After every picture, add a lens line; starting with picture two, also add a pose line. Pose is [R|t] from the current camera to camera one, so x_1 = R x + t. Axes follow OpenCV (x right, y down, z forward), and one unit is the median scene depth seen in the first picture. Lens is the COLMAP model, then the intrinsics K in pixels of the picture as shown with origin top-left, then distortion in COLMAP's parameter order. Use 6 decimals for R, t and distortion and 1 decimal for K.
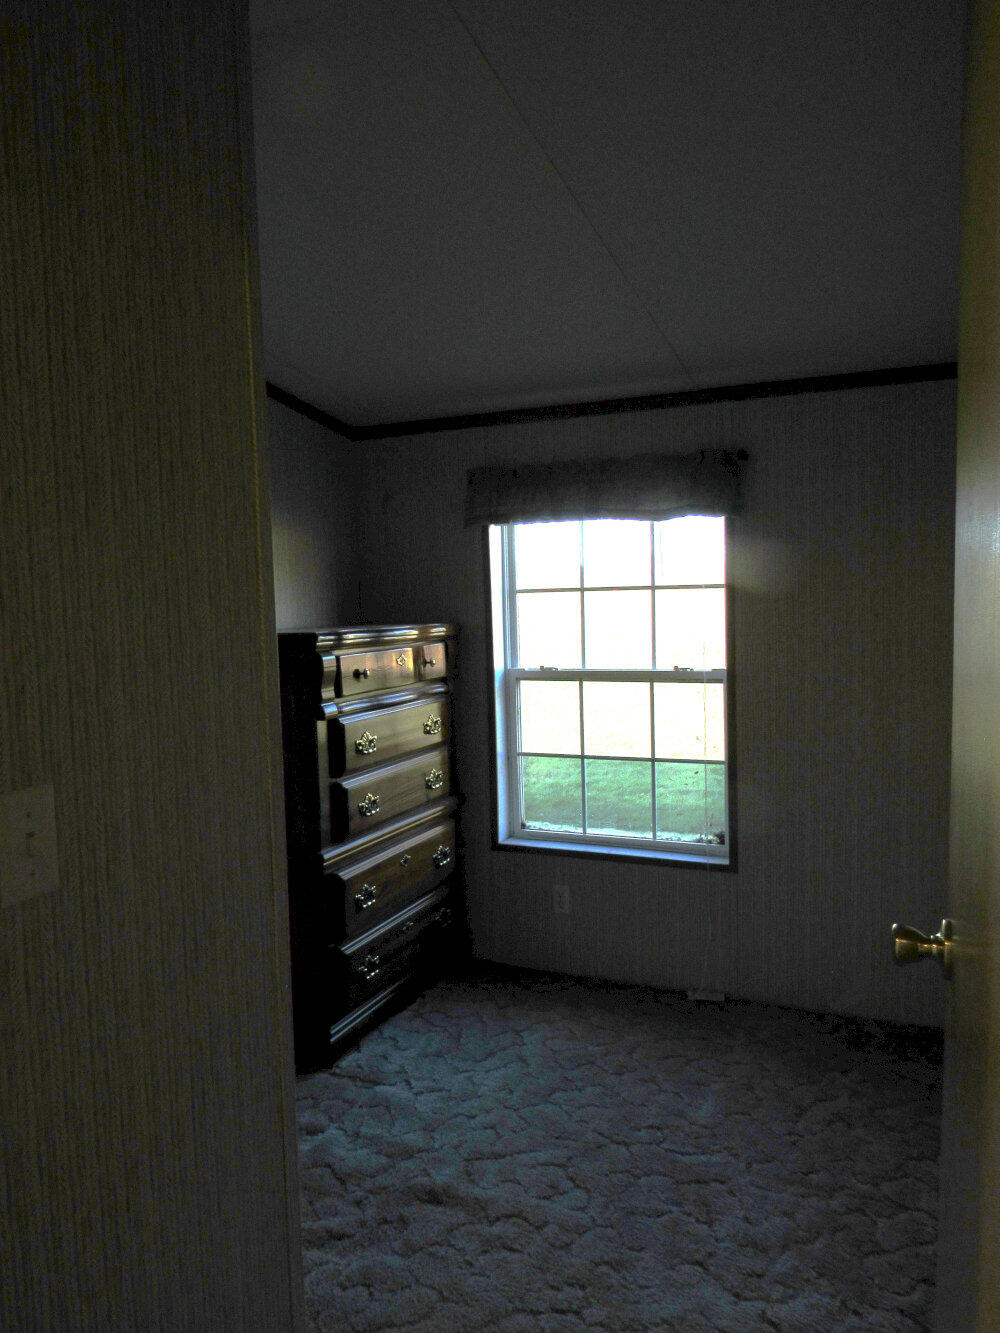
lens RADIAL K [[939.6, 0, 500.0], [0, 939.6, 666.5], [0, 0, 1]] dist [-0.044245, -0.001949]
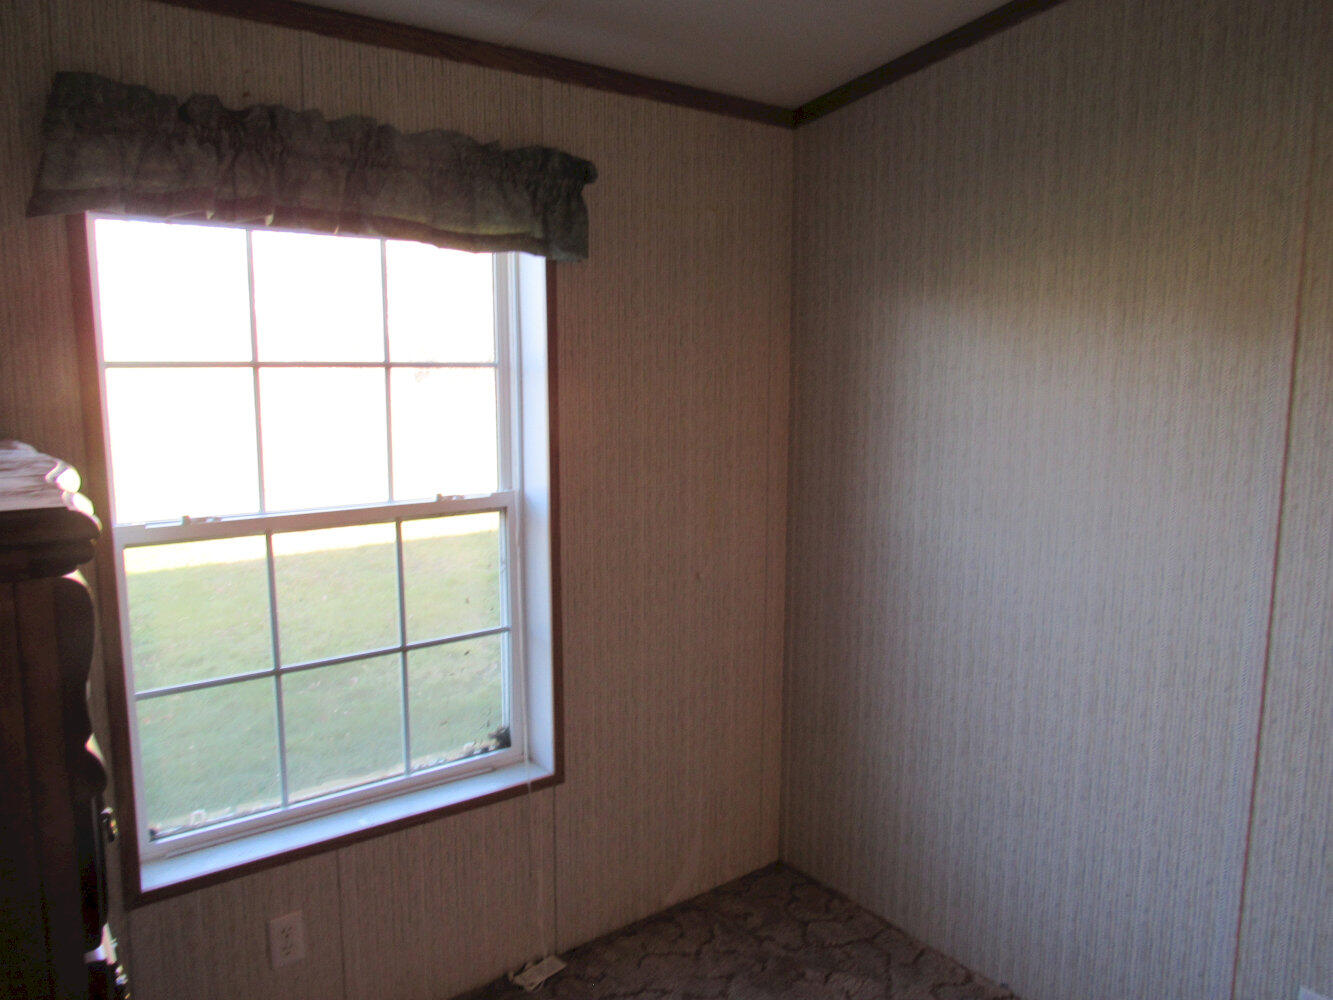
lens RADIAL K [[967.8, 0, 666.5], [0, 967.8, 500.0], [0, 0, 1]] dist [-0.039984, 0.046436]
pose [[0.478134, -0.103577, 0.872158, -0.299236], [0.052267, 0.994617, 0.089466, -0.045648], [-0.876730, 0.002809, 0.480974, 0.553409]]
